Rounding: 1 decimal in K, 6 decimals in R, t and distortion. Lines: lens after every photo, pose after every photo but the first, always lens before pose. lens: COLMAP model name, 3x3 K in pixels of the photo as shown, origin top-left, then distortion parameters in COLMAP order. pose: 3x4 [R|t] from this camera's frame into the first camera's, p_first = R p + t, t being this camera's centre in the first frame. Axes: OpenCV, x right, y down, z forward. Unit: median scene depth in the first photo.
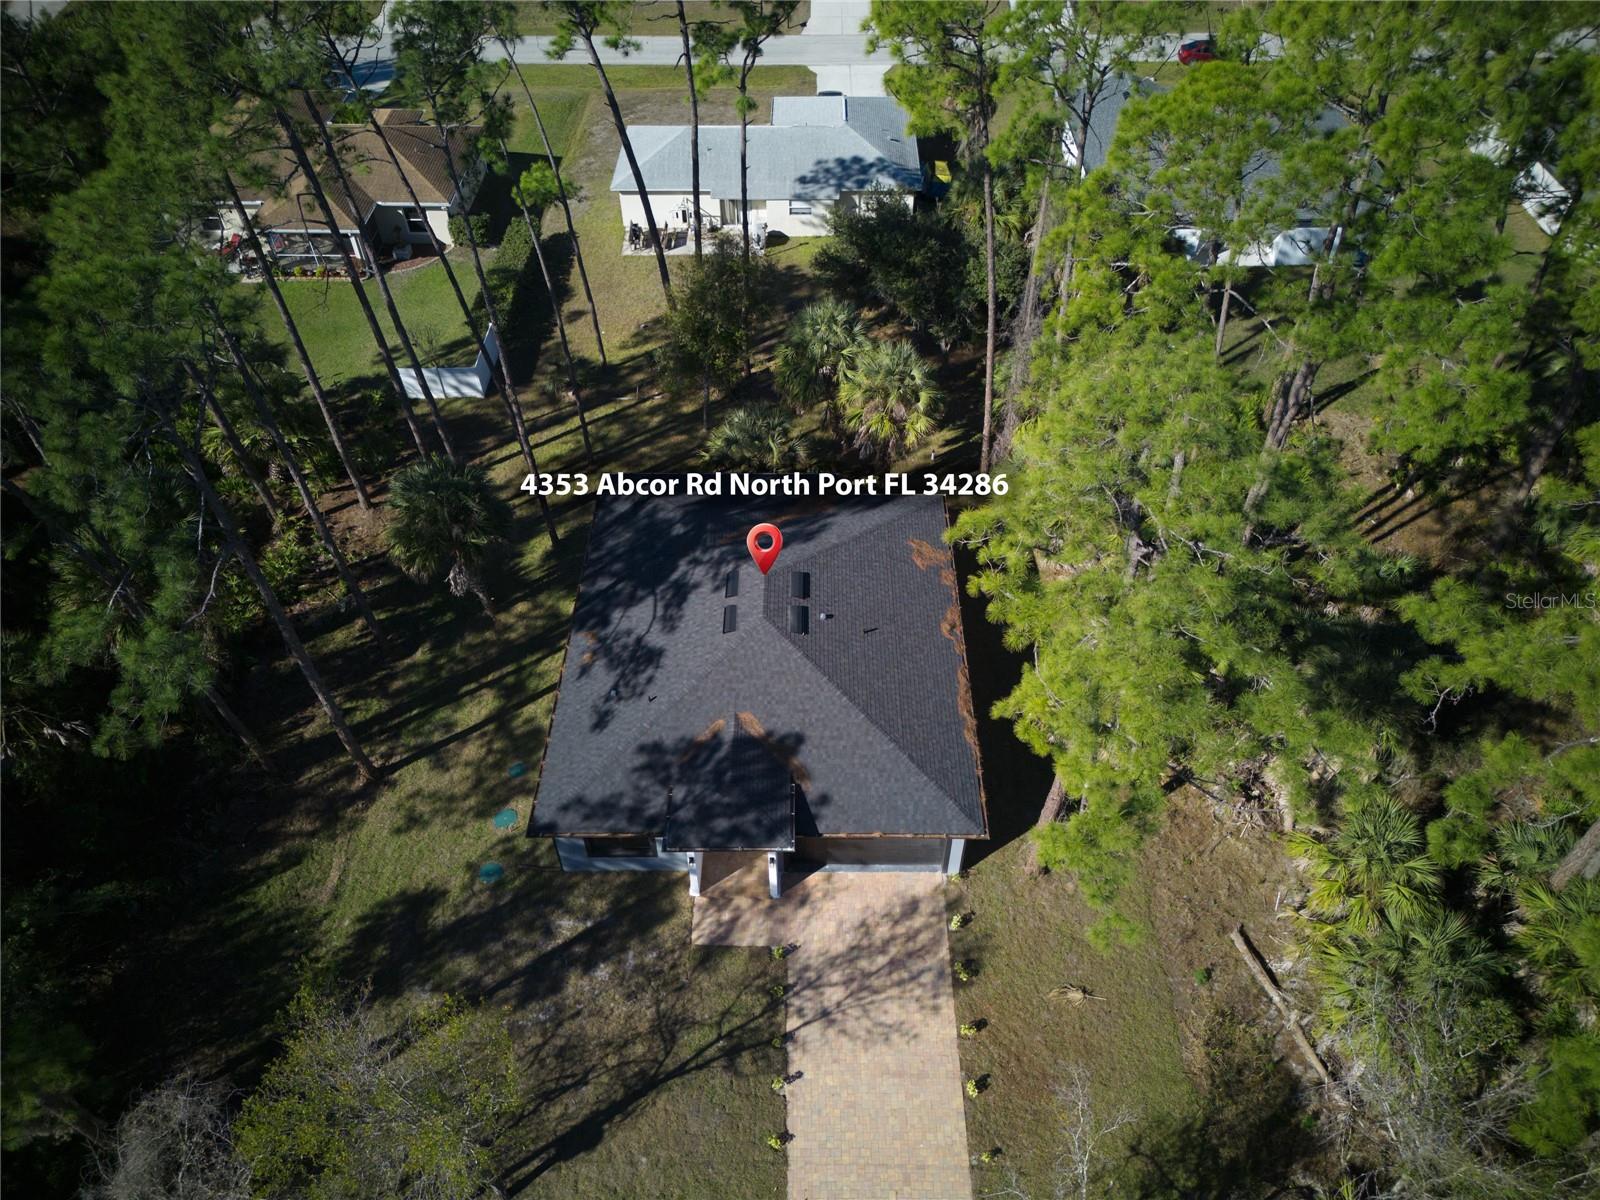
lens RADIAL K [[1110.3, 0, 775.5], [0, 1110.3, 596.7], [0, 0, 1]] dist [0.083563, -0.068102]
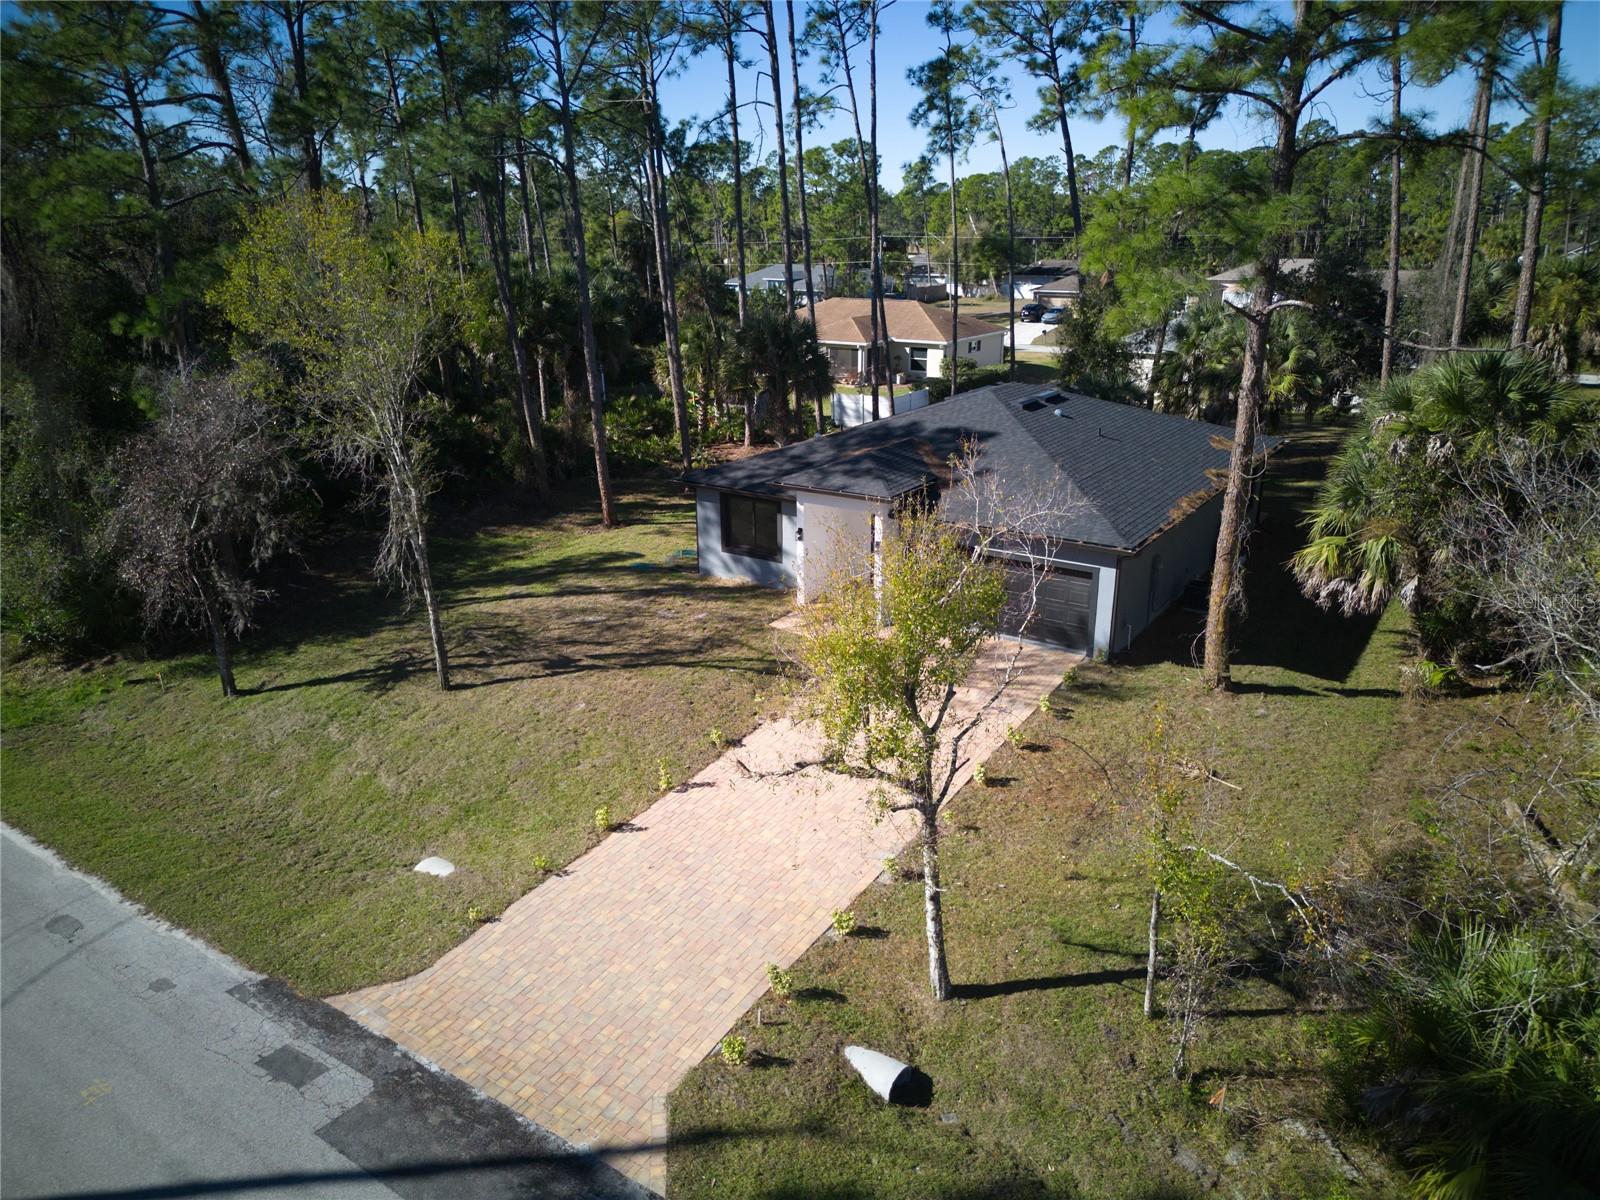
lens RADIAL K [[1070.8, 0, 800.0], [0, 1070.8, 600.0], [0, 0, 1]] dist [0.055140, -0.000664]
pose [[0.845162, 0.188424, -0.500197, 0.307791], [-0.391857, 0.854866, -0.340077, 0.509345], [0.363522, 0.483426, 0.796336, 0.306405]]
